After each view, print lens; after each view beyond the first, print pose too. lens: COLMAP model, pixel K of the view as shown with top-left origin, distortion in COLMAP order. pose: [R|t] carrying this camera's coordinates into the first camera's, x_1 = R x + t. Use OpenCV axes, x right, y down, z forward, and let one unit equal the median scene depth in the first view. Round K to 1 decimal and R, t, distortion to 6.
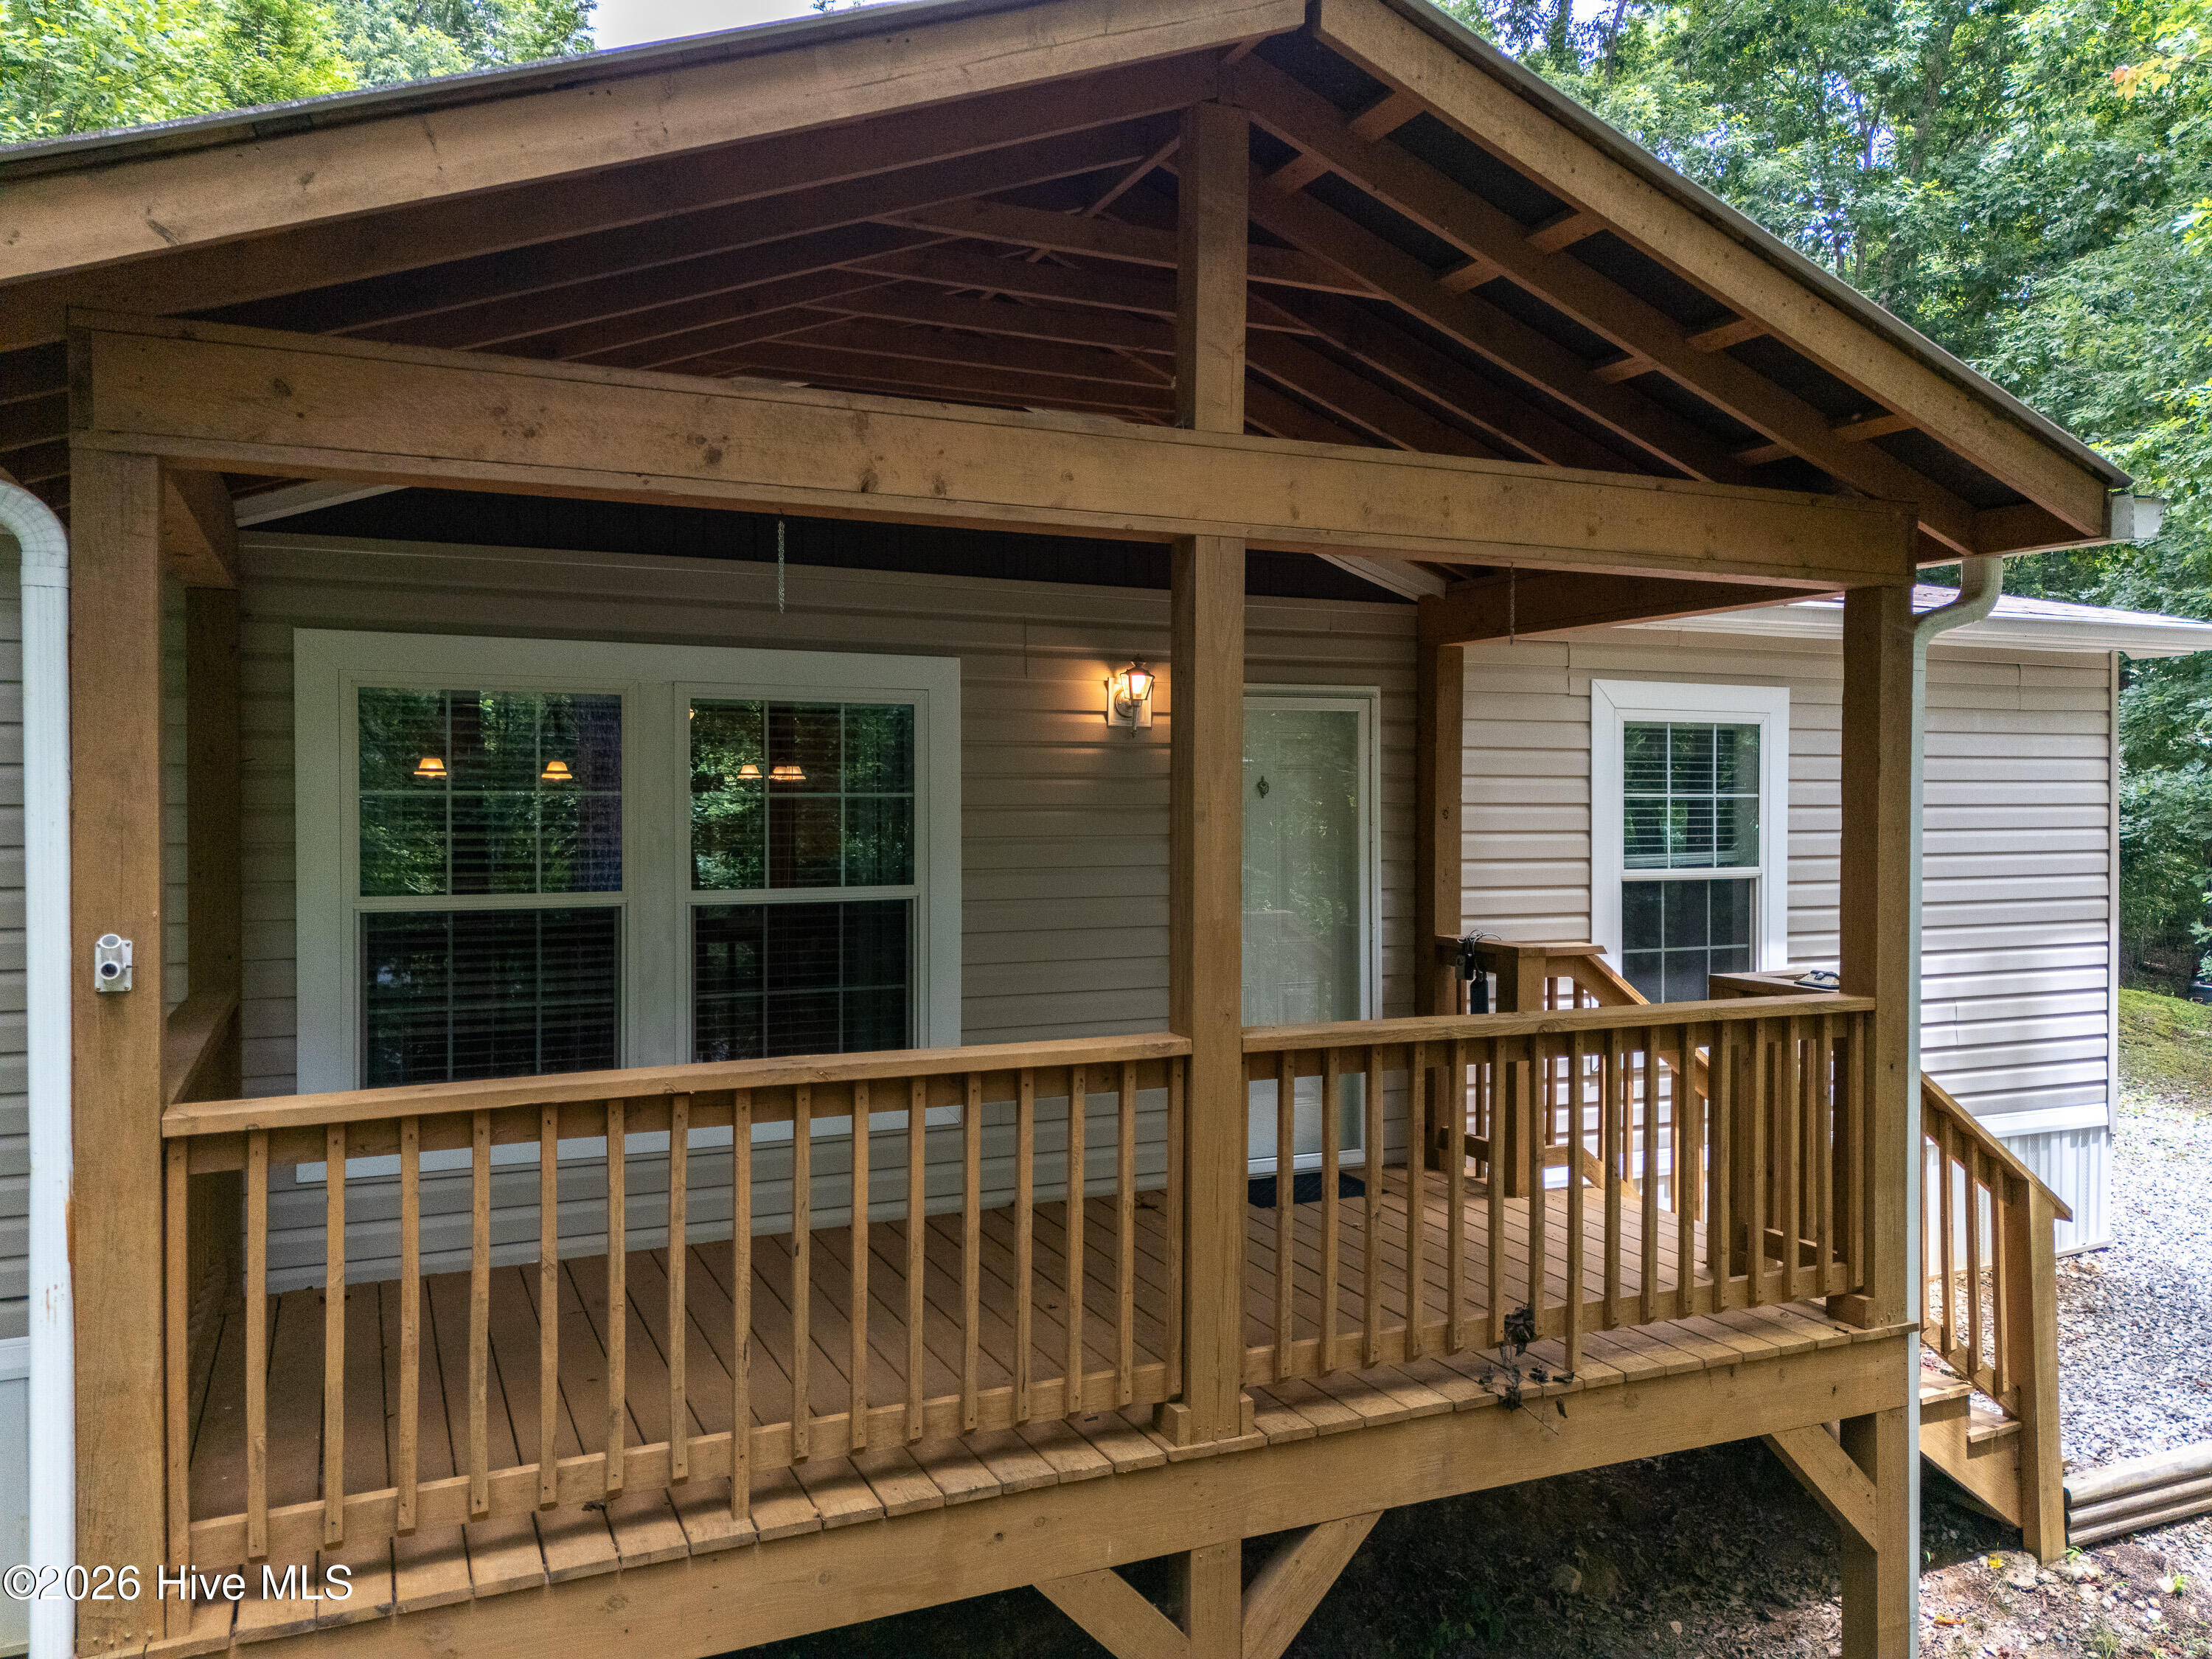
lens RADIAL K [[1629.8, 0, 1106.0], [0, 1629.8, 829.5], [0, 0, 1]] dist [0.070505, -0.064573]
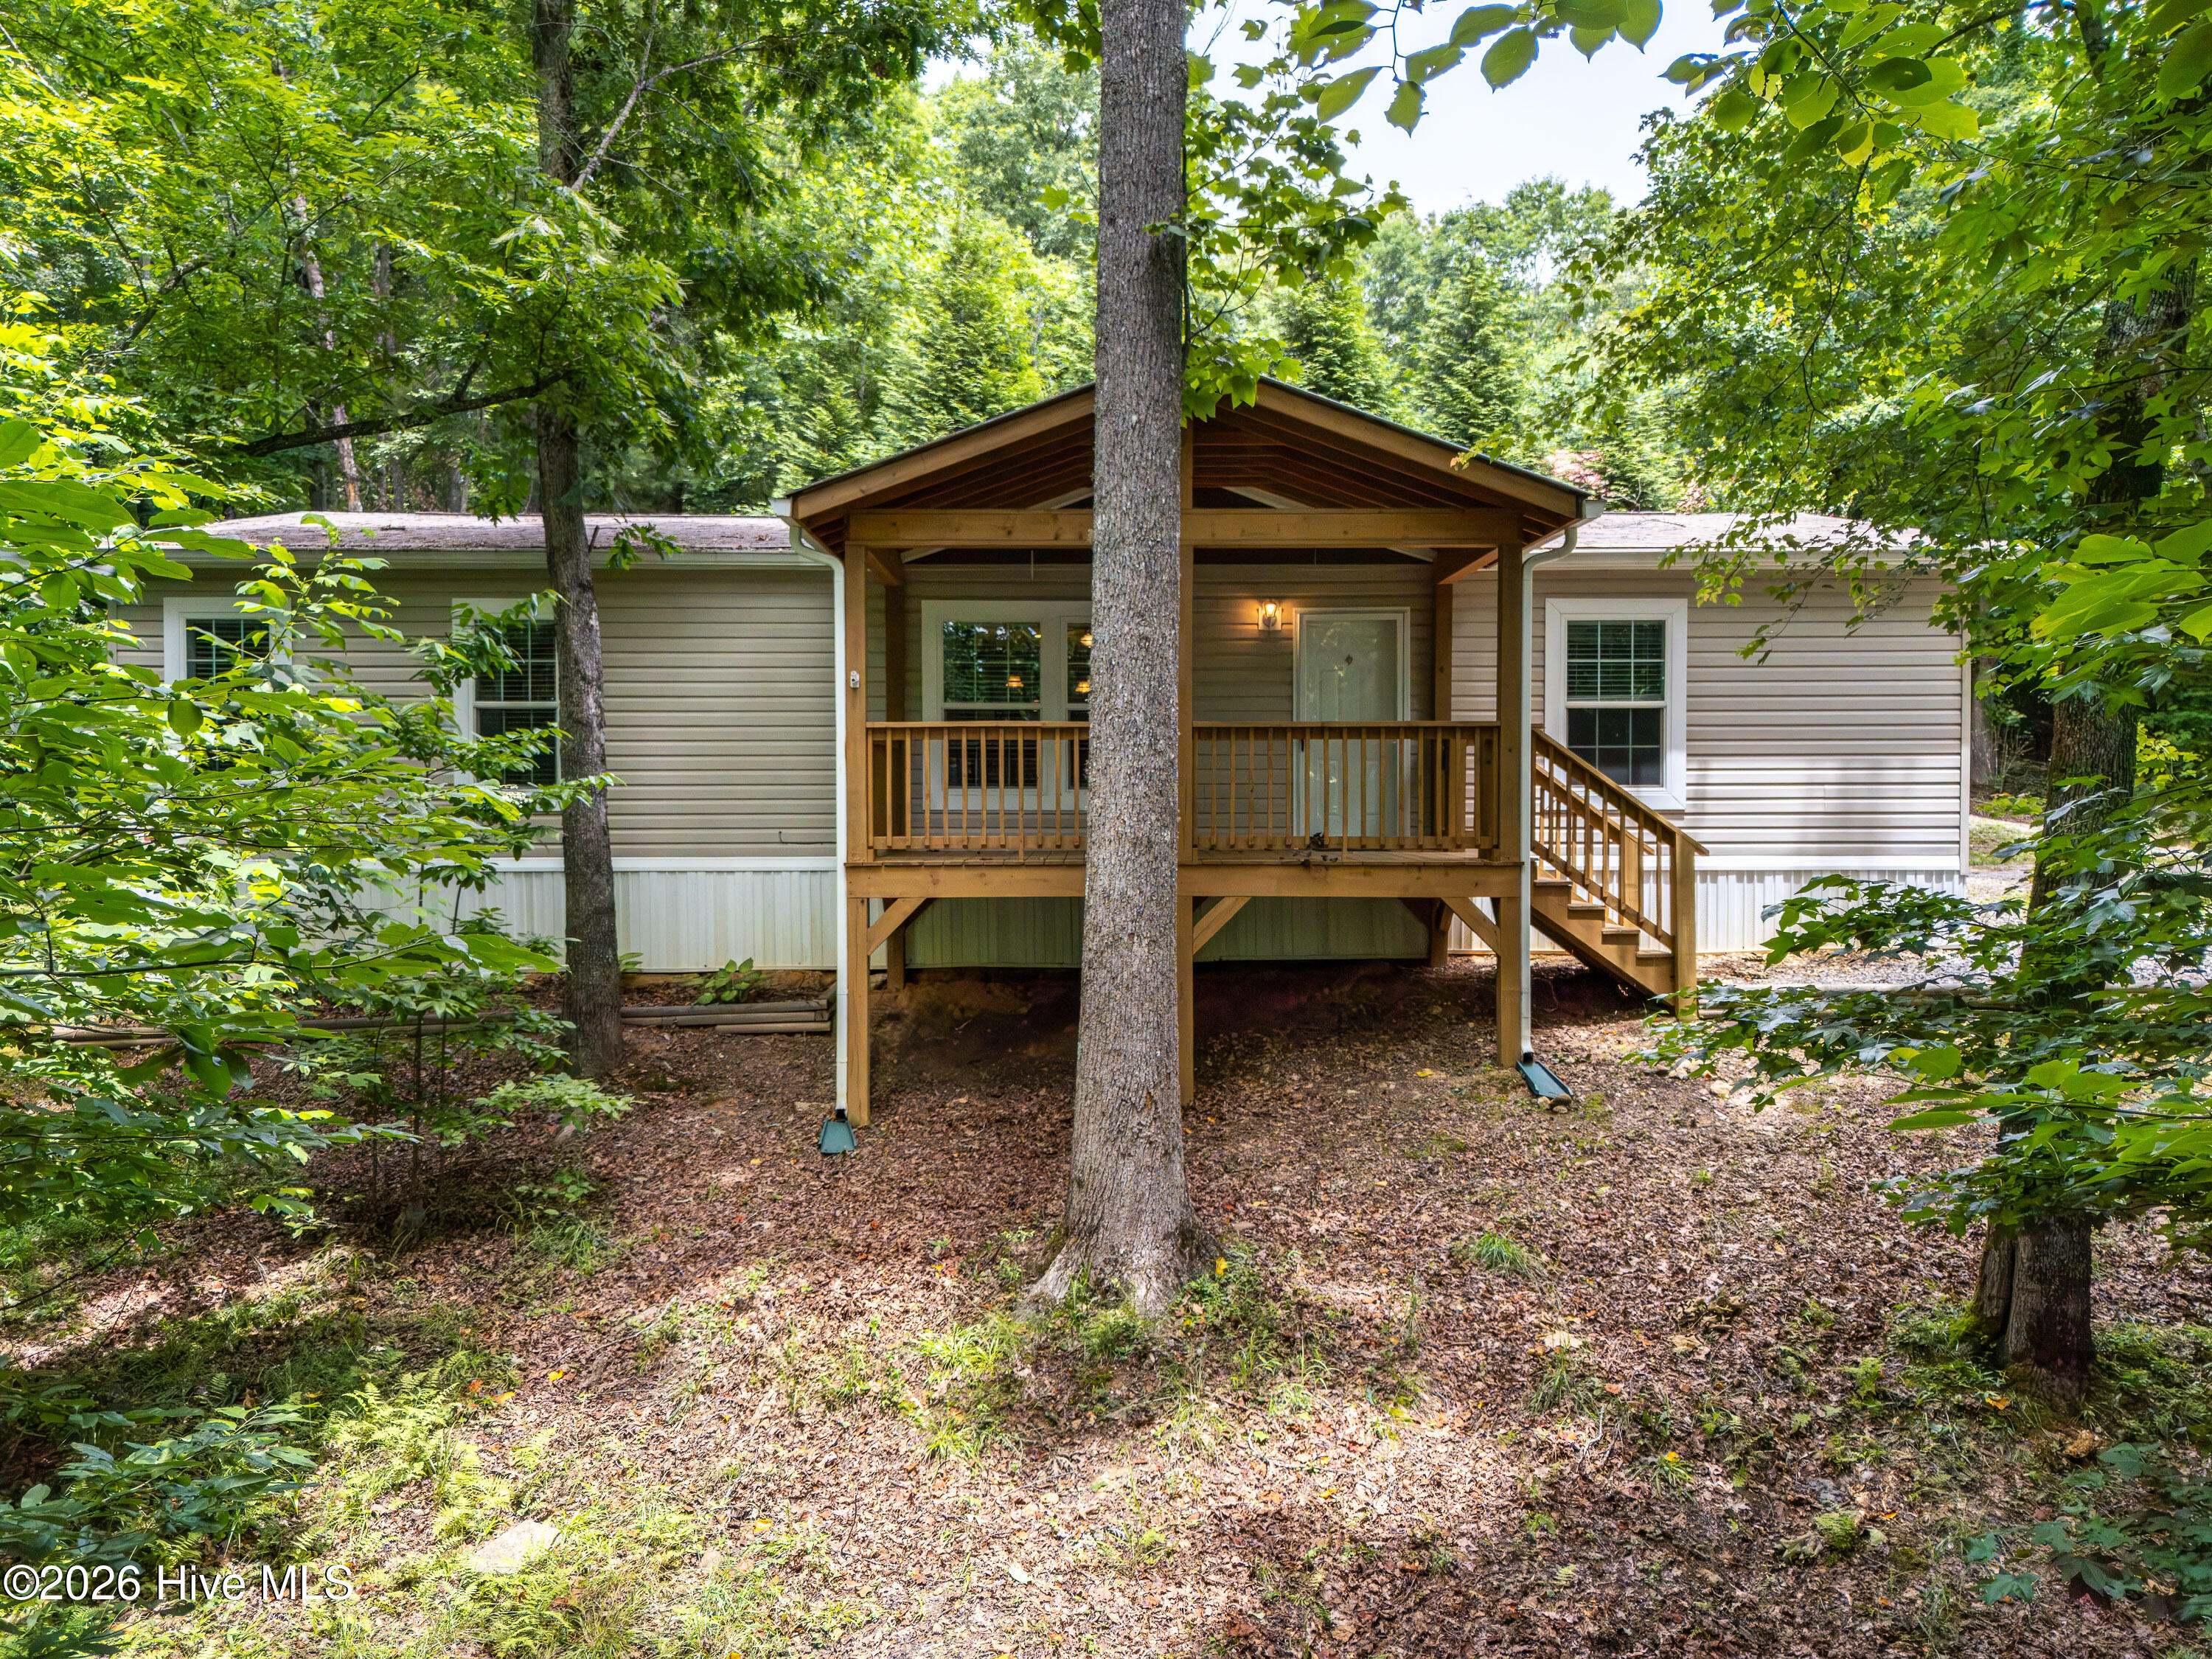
lens RADIAL K [[1629.8, 0, 1106.0], [0, 1629.8, 829.5], [0, 0, 1]] dist [0.070505, -0.064573]
pose [[0.914476, 0.006663, -0.404586, 0.725295], [-0.006422, 0.999977, 0.001952, 0.207080], [0.404589, 0.000813, 0.914498, -1.100585]]
